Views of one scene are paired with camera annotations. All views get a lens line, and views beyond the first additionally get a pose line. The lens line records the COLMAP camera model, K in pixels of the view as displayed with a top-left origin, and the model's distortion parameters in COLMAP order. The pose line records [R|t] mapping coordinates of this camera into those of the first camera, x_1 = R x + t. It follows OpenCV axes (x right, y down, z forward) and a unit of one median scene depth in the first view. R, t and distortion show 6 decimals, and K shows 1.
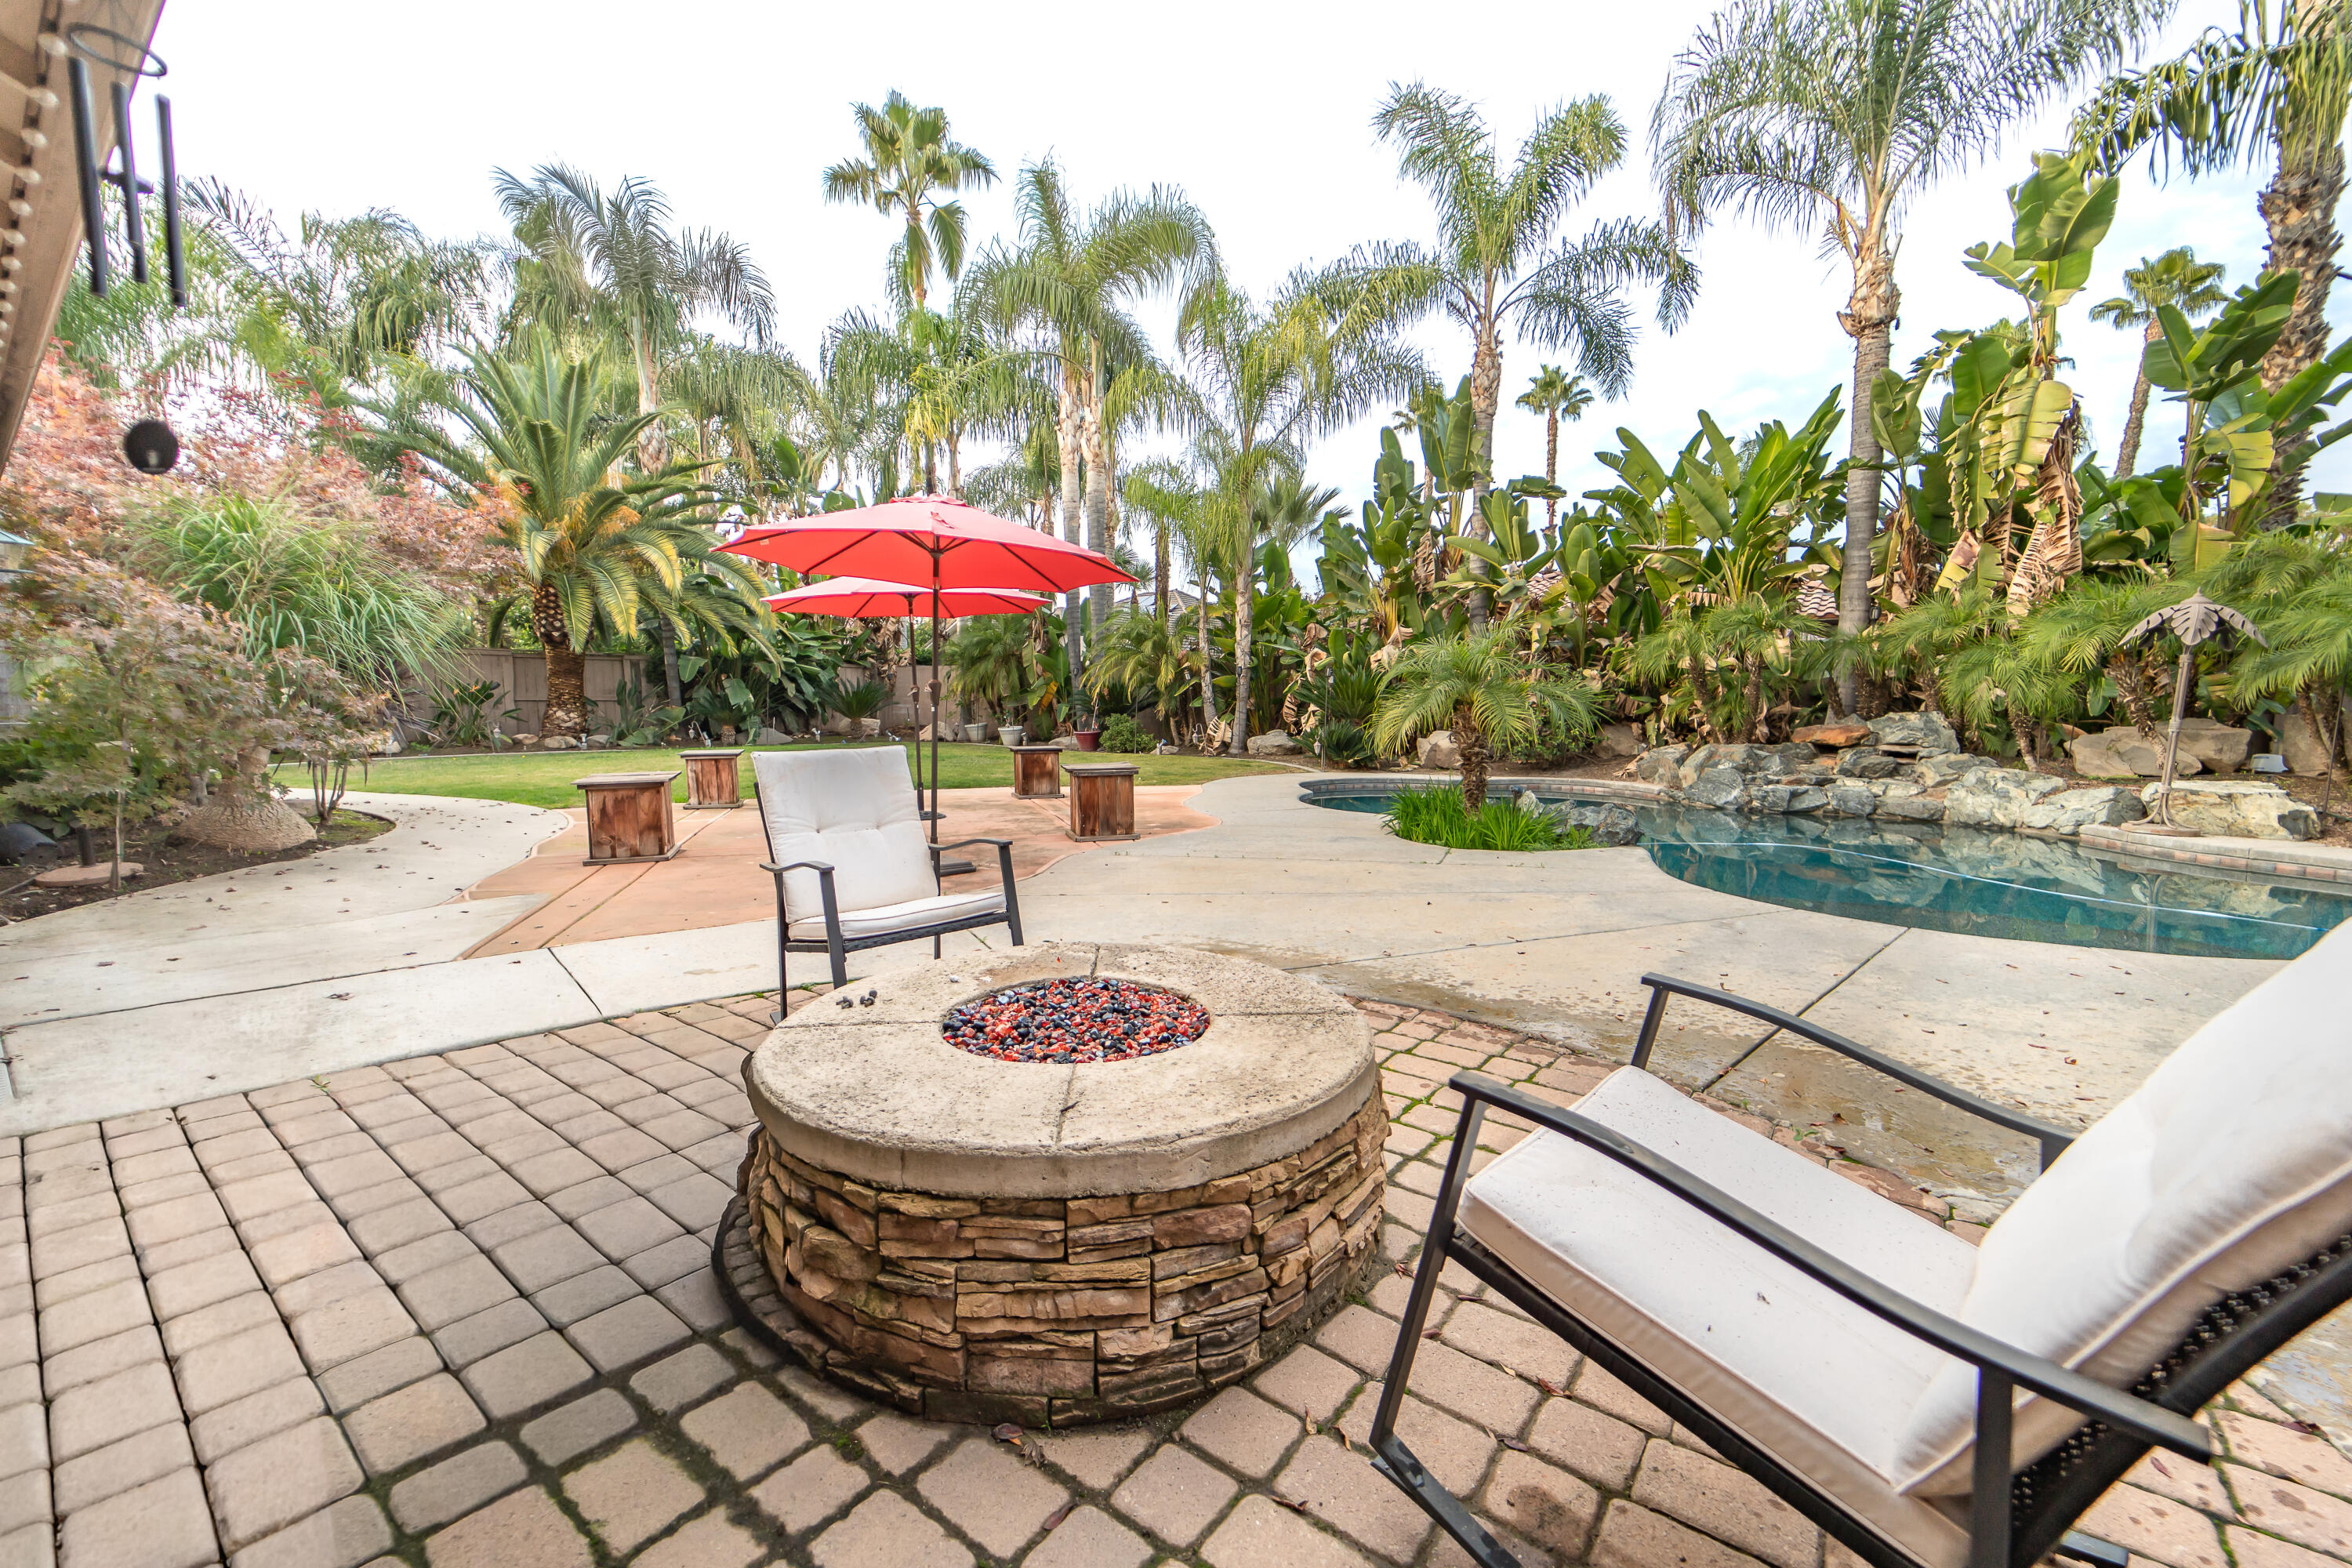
lens RADIAL K [[939.9, 0, 1180.4], [0, 939.9, 786.0], [0, 0, 1]] dist [0.010394, -0.003631]
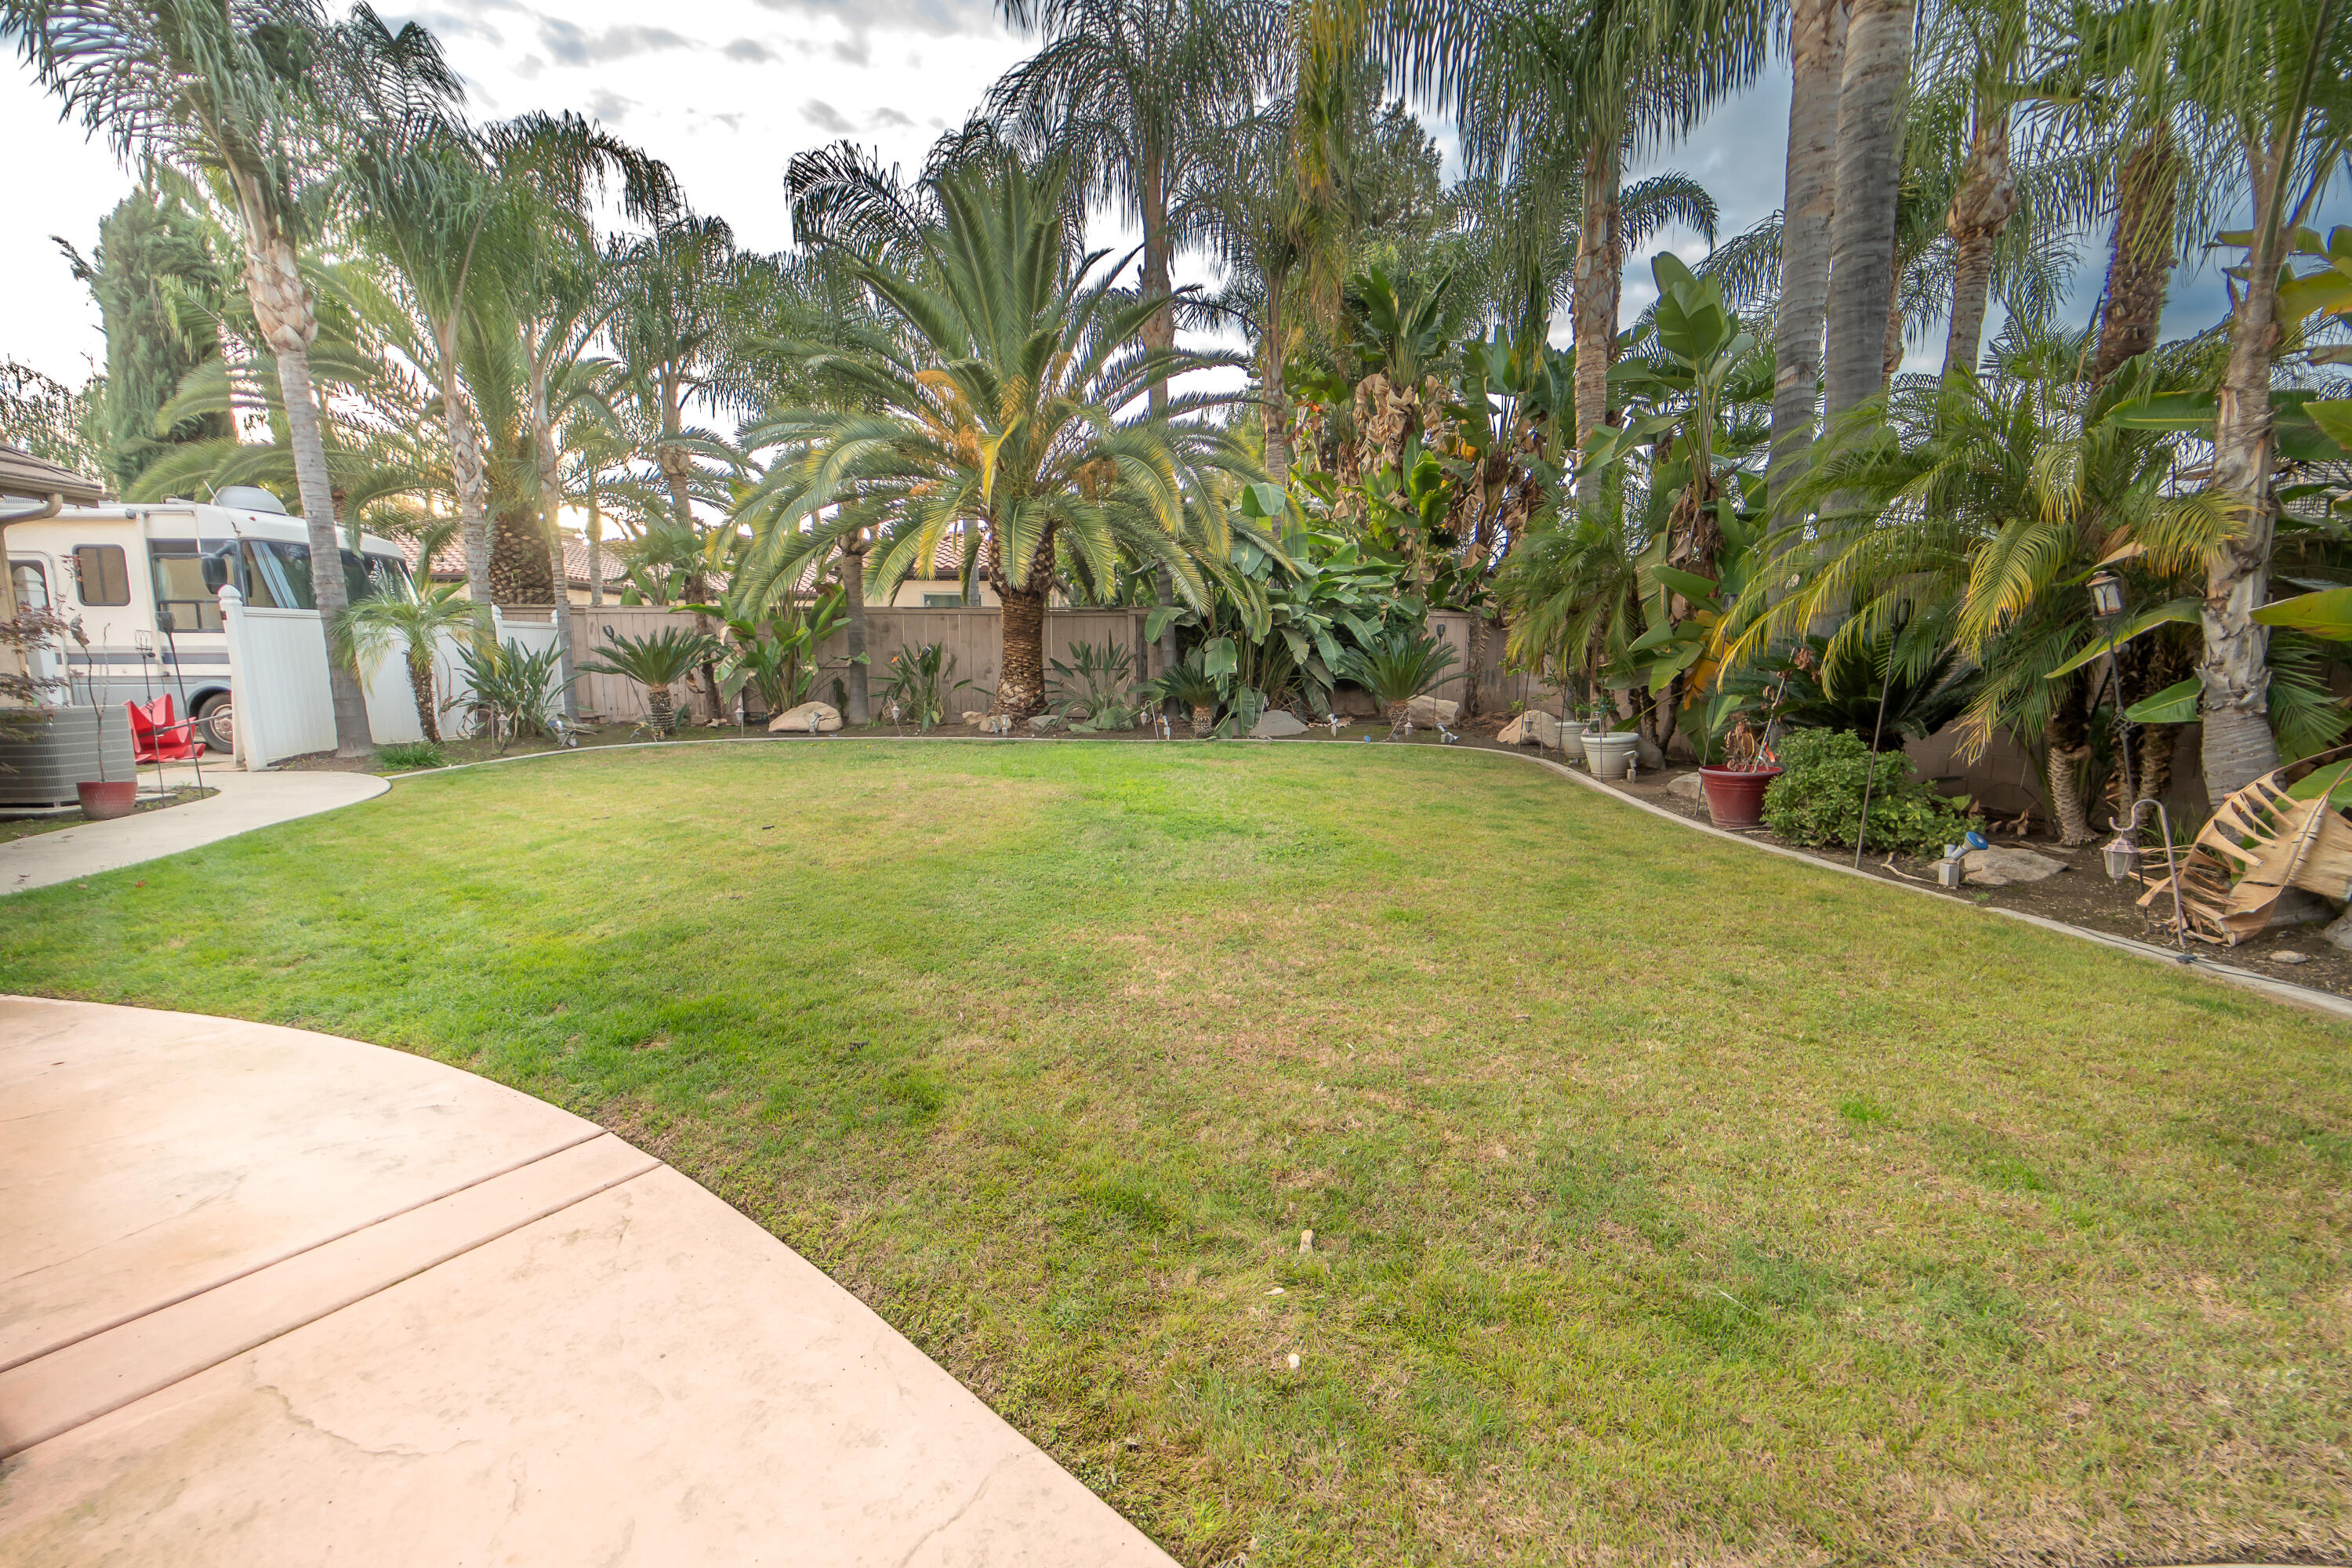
lens RADIAL K [[957.7, 0, 1176.0], [0, 957.7, 784.0], [0, 0, 1]] dist [0.003134, 0.000371]
pose [[0.644509, 0.100862, -0.757915, 0.067314], [-0.071494, 0.994868, 0.071598, -0.105281], [0.761247, 0.008041, 0.648412, 0.991265]]
